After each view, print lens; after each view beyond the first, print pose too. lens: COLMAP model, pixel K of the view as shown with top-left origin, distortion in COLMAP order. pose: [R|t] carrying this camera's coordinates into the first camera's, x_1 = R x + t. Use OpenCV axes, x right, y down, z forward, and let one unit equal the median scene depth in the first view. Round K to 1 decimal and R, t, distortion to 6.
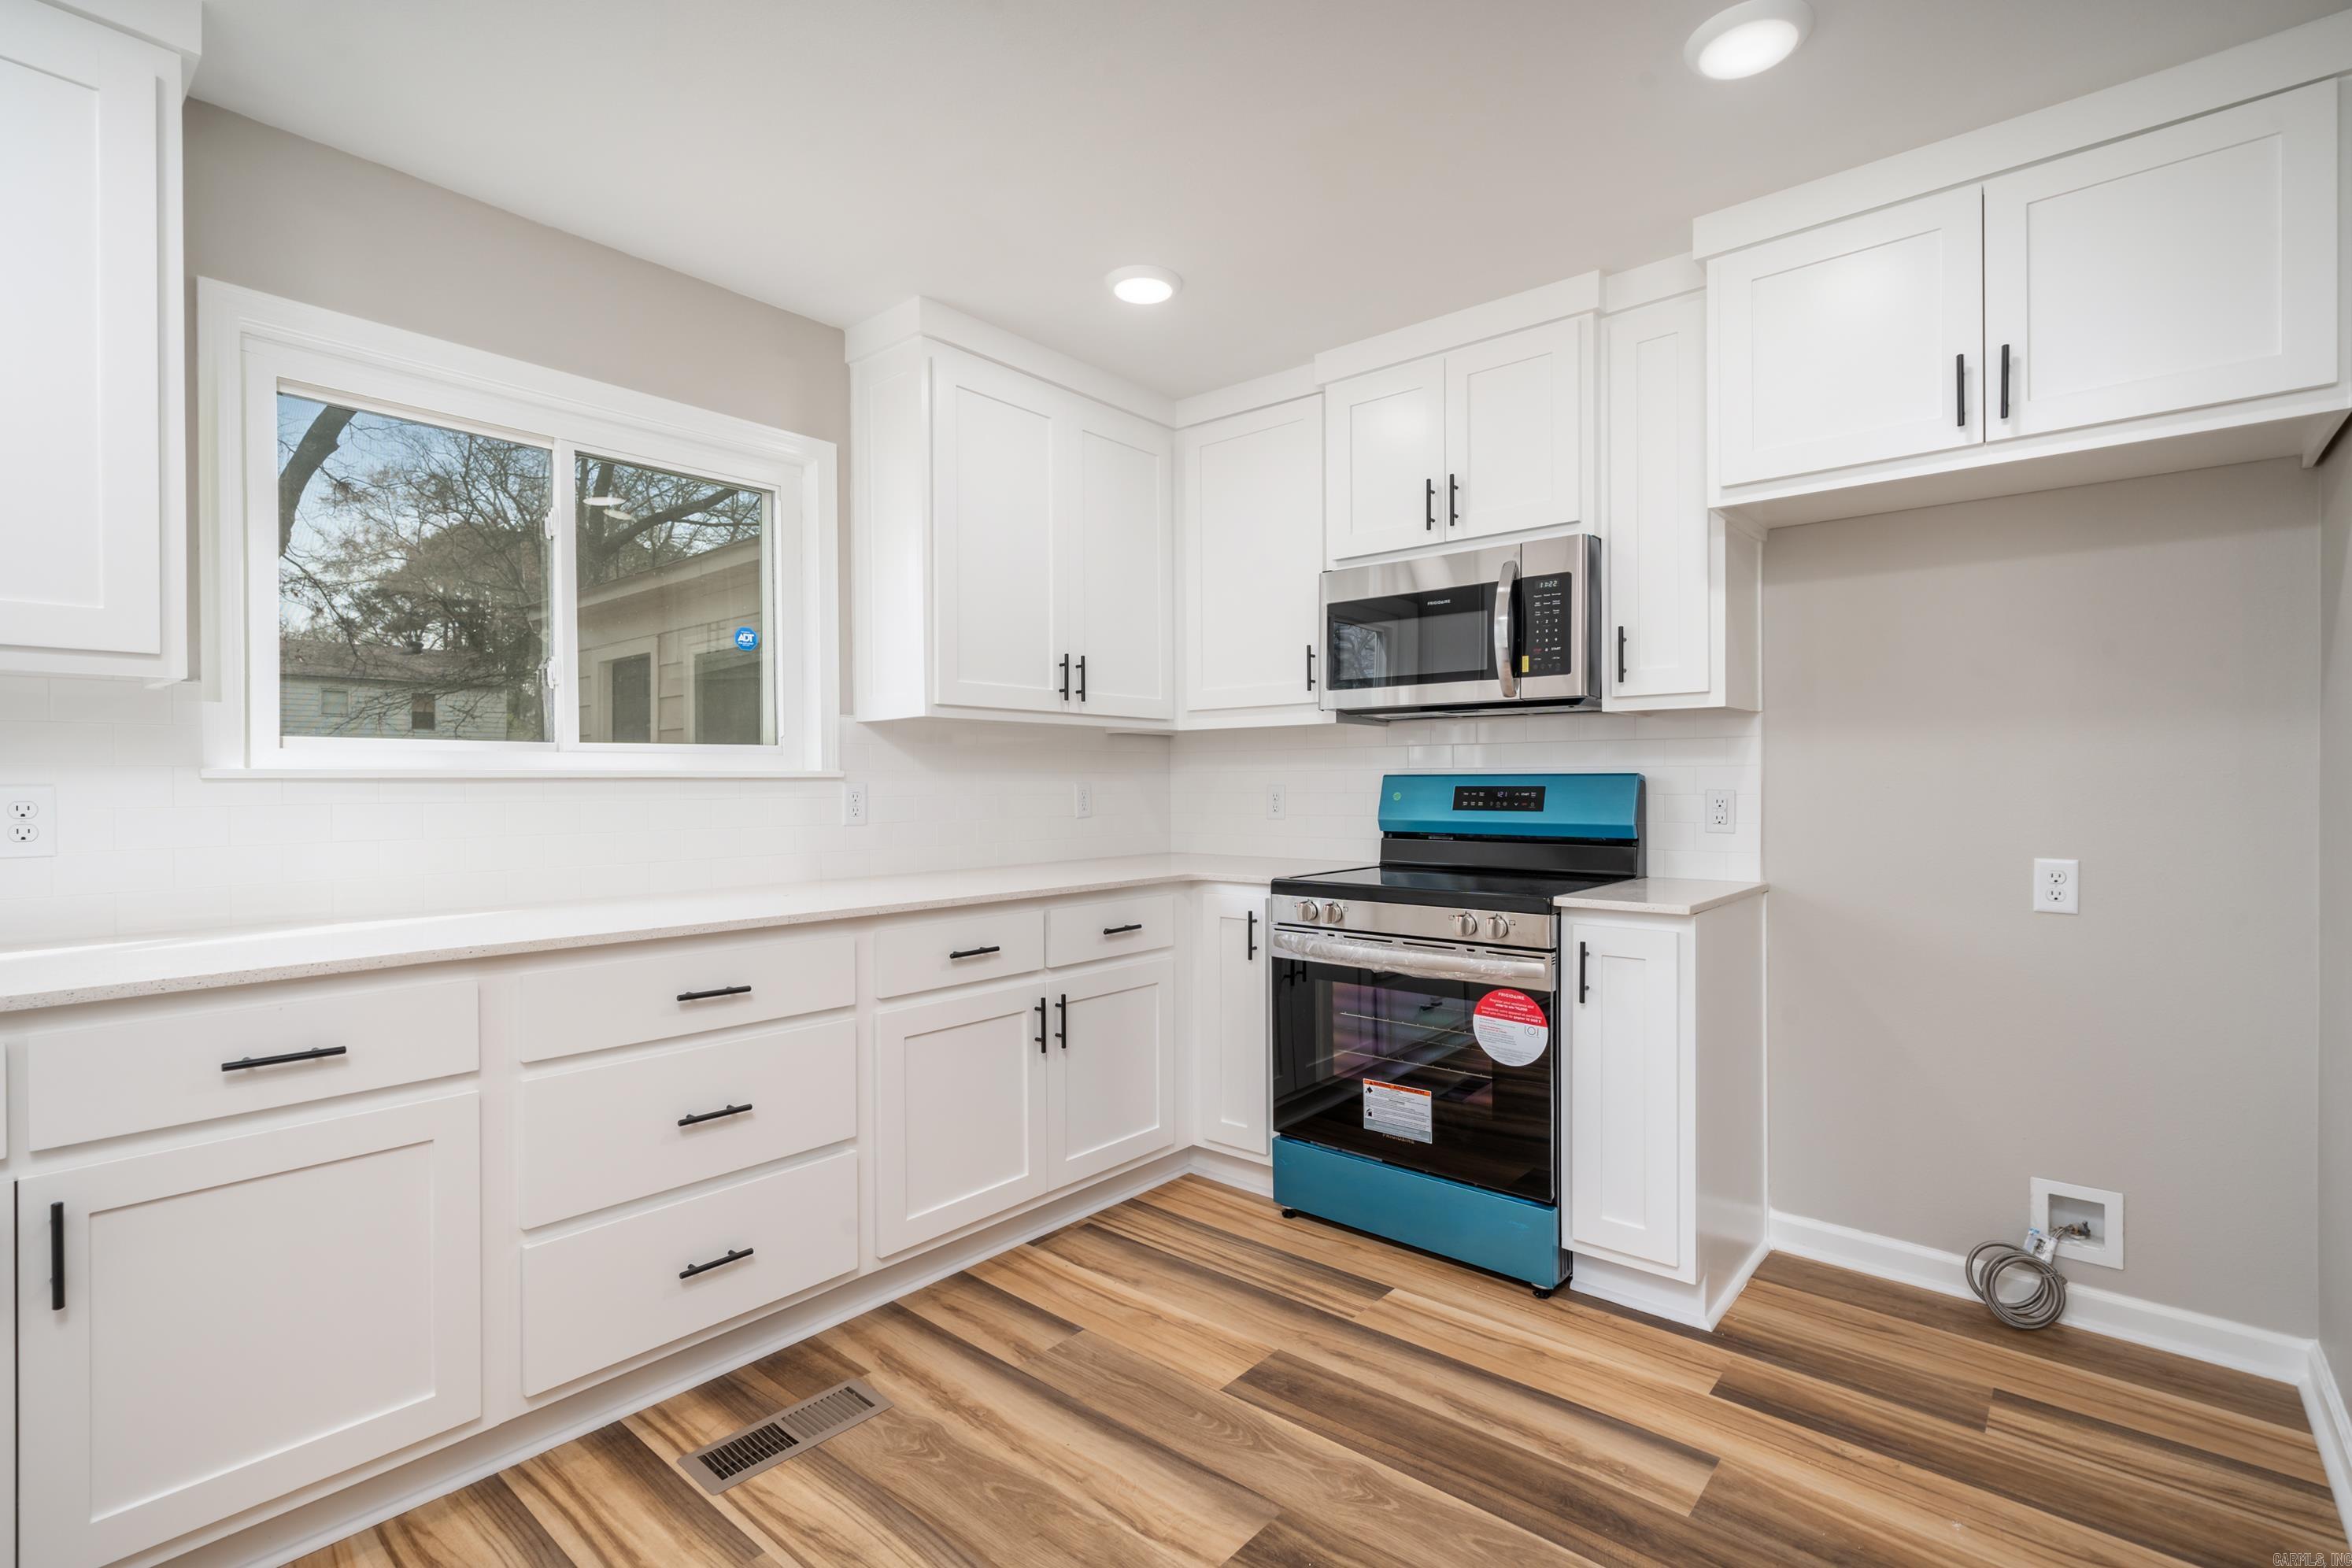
lens RADIAL K [[1029.0, 0, 1176.0], [0, 1029.0, 784.0], [0, 0, 1]] dist [-0.000615, -0.000019]
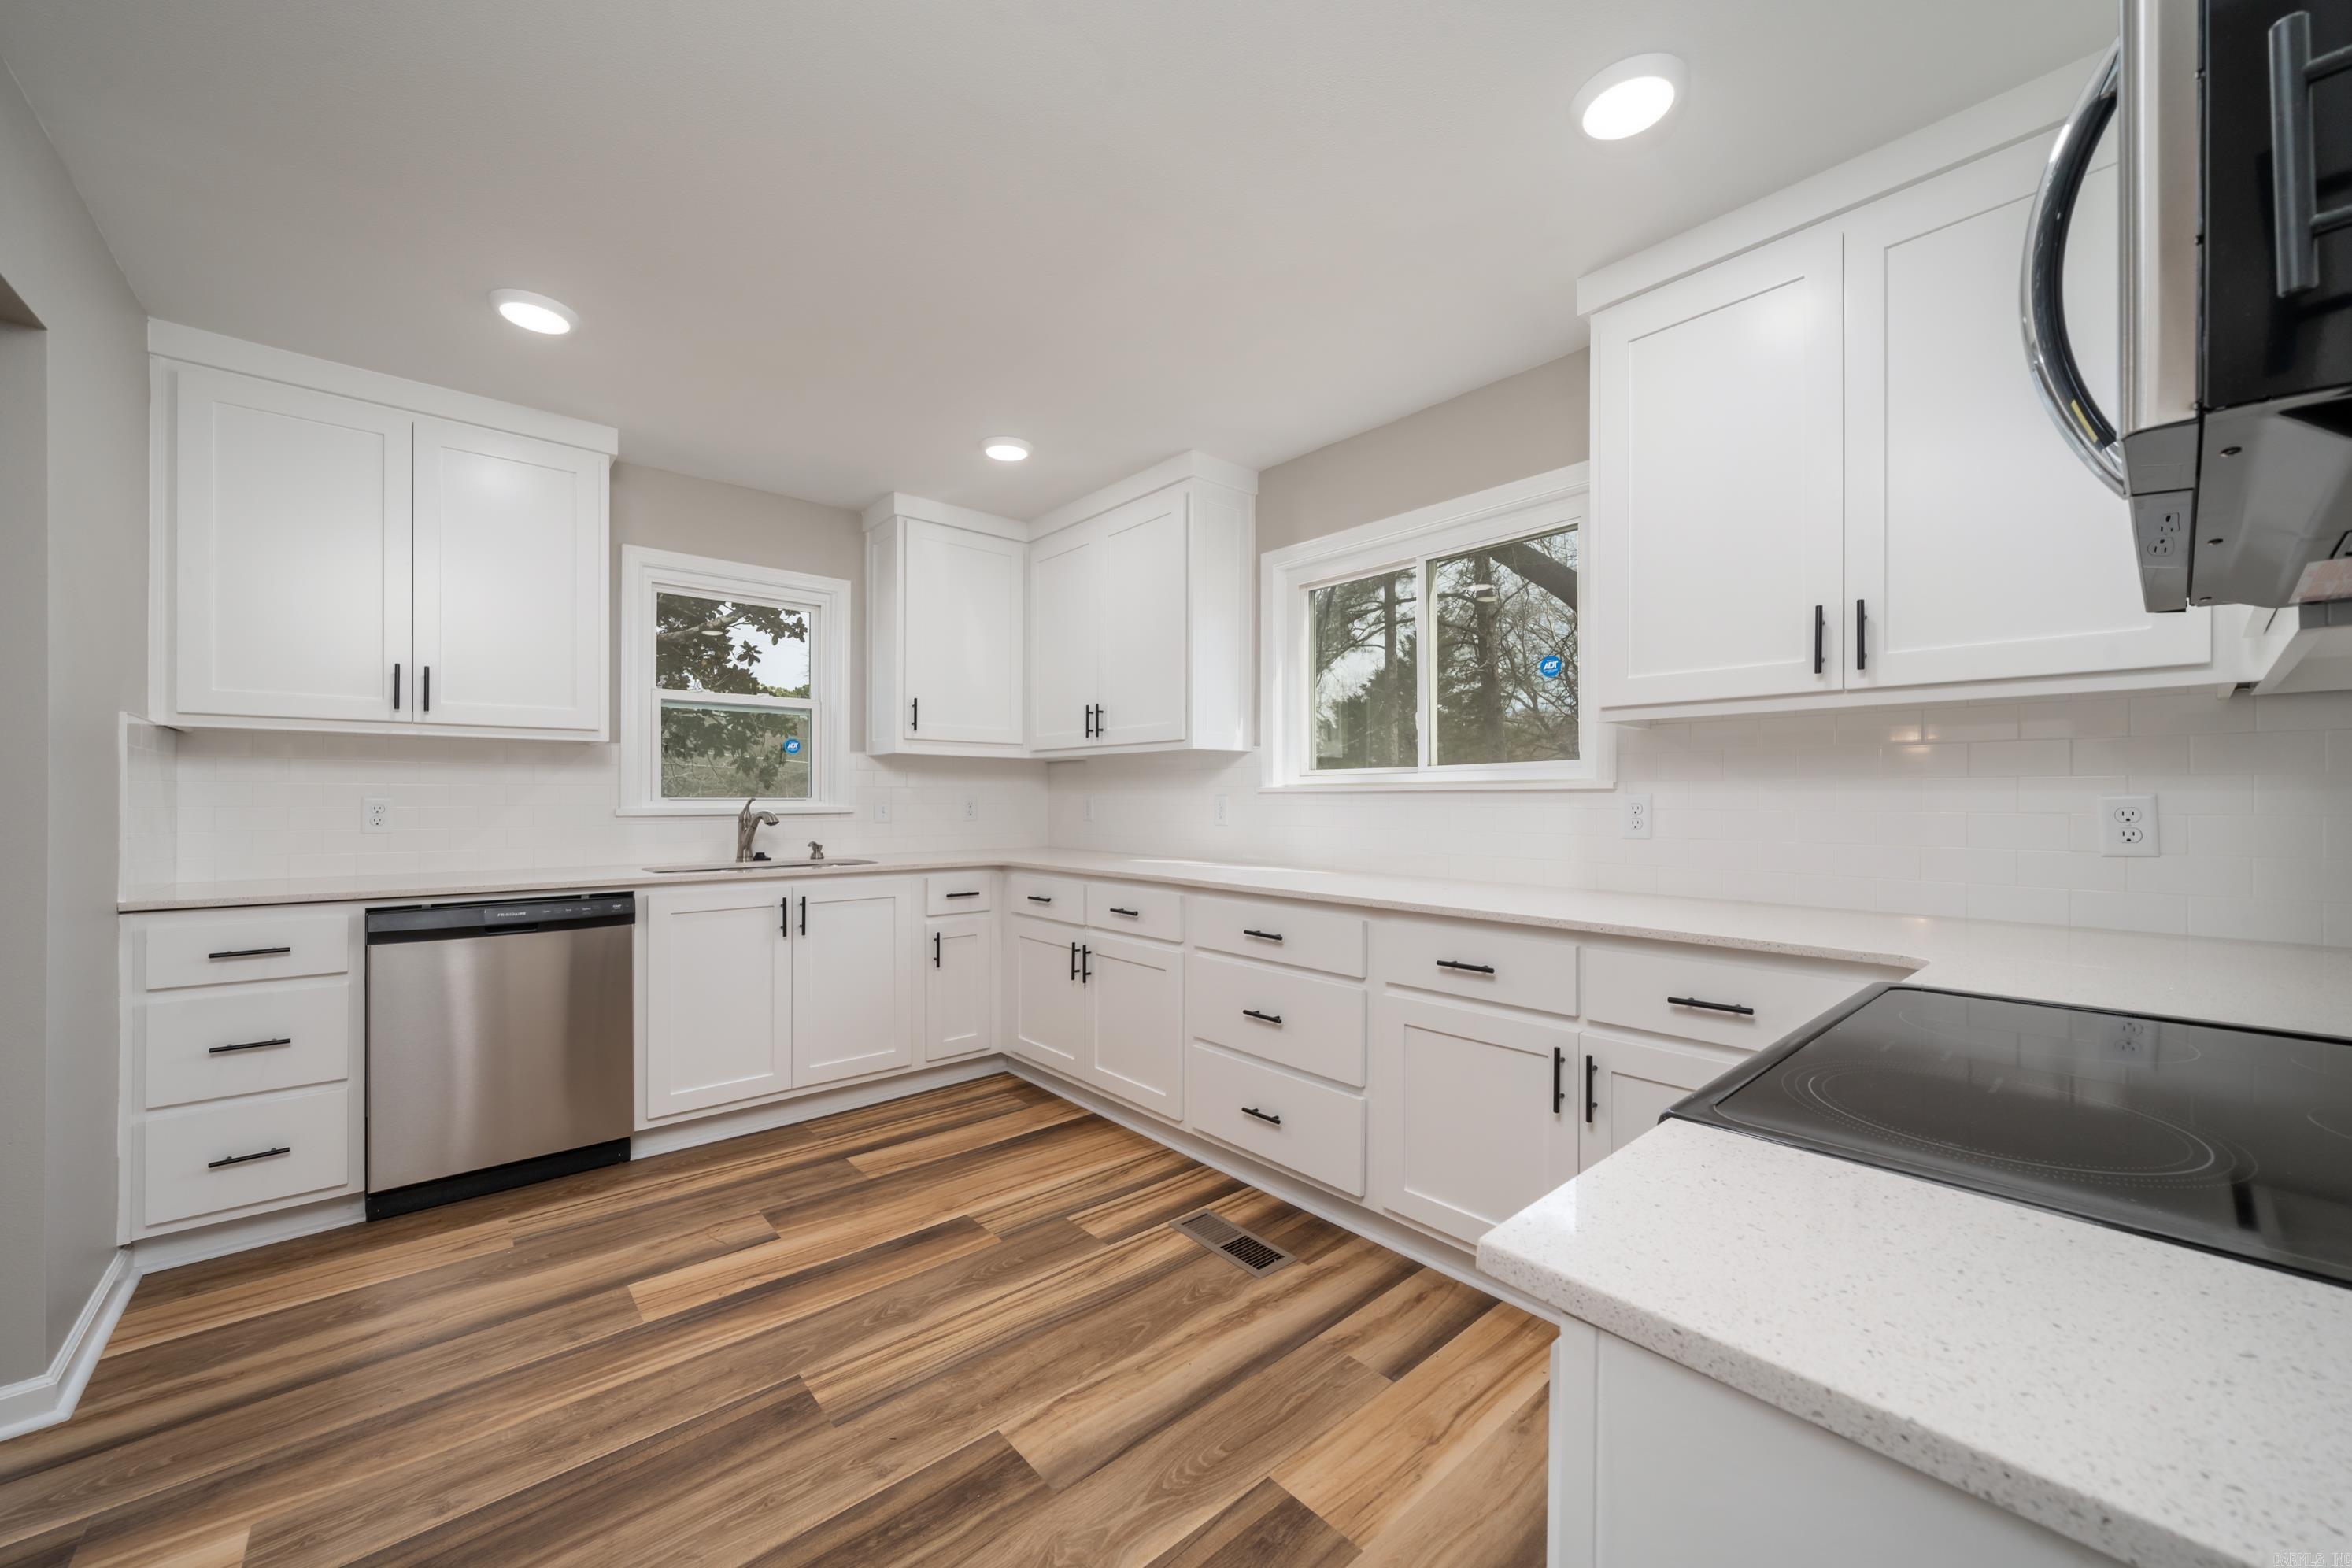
lens RADIAL K [[834.1, 0, 1177.2], [0, 834.1, 790.6], [0, 0, 1]] dist [-0.002586, -0.000225]
pose [[-0.097147, -0.004309, -0.995261, 0.645519], [-0.001043, 0.999991, -0.004228, -0.000776], [0.995269, 0.000627, -0.097151, 0.831949]]
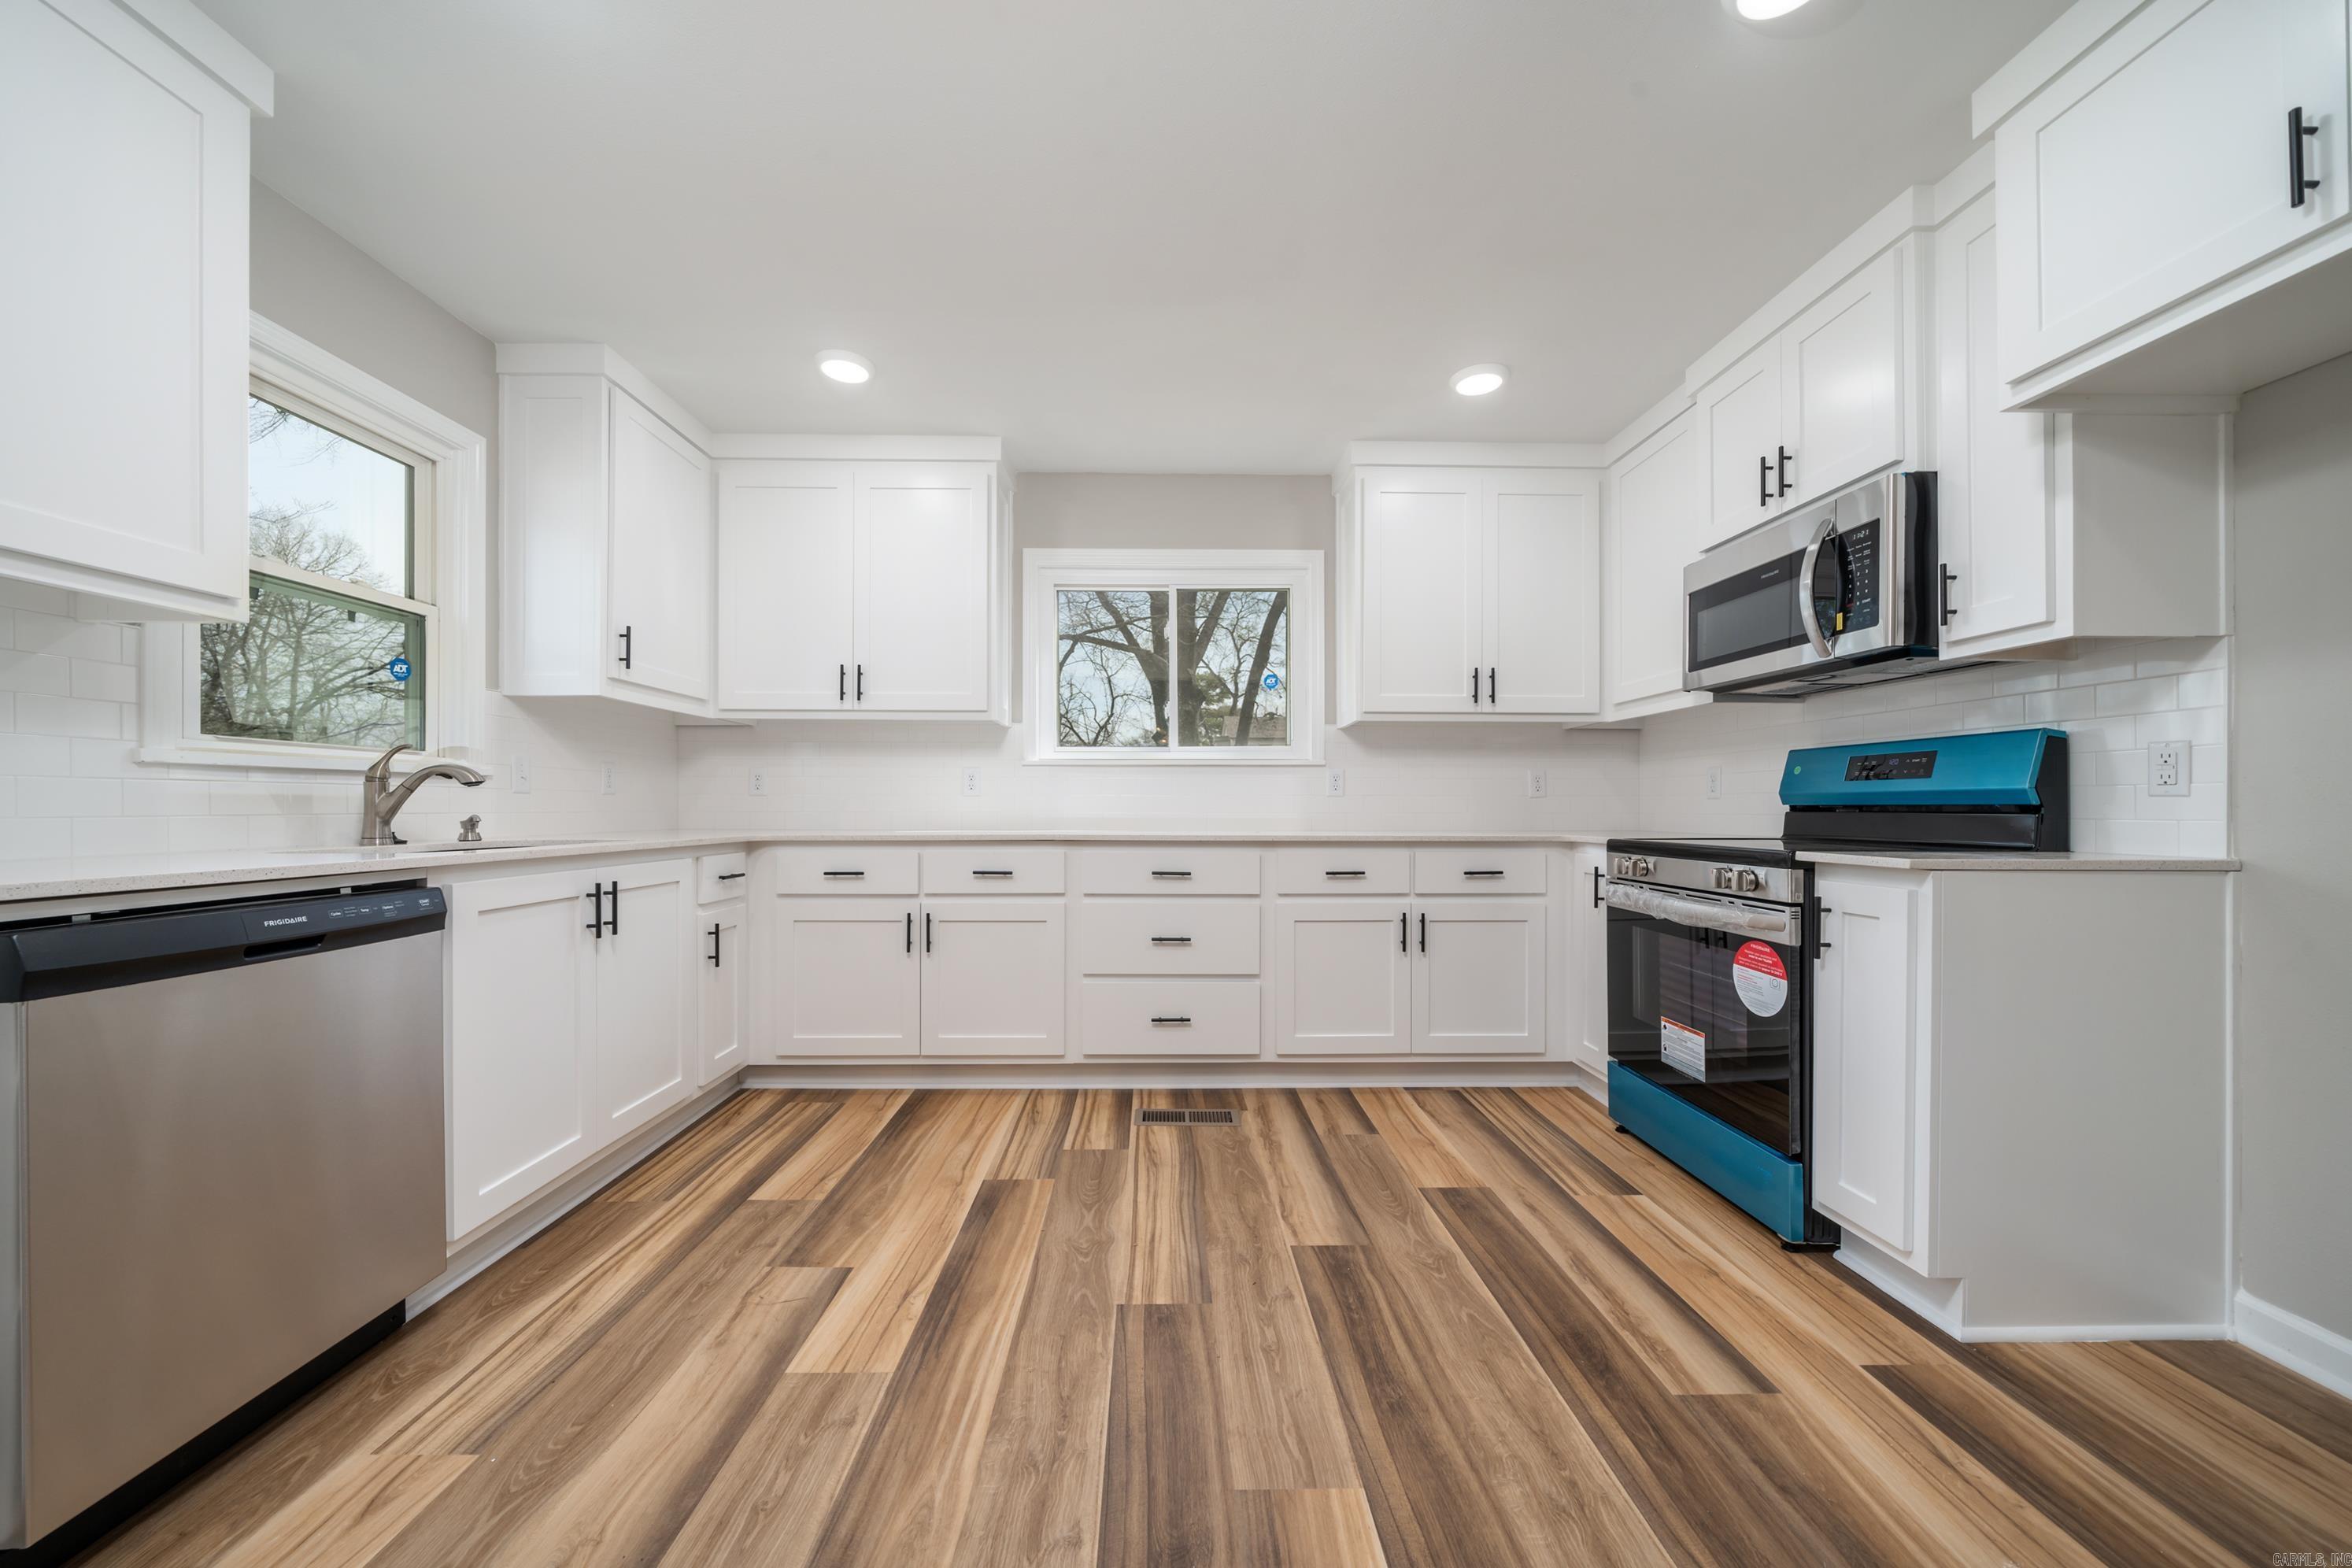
lens RADIAL K [[795.2, 0, 1180.5], [0, 795.2, 798.9], [0, 0, 1]] dist [-0.000161, -0.001891]
pose [[0.681971, 0.001614, -0.731378, 0.505878], [-0.005252, 0.999983, -0.002690, 0.061723], [0.731361, 0.005676, 0.681967, 0.033530]]
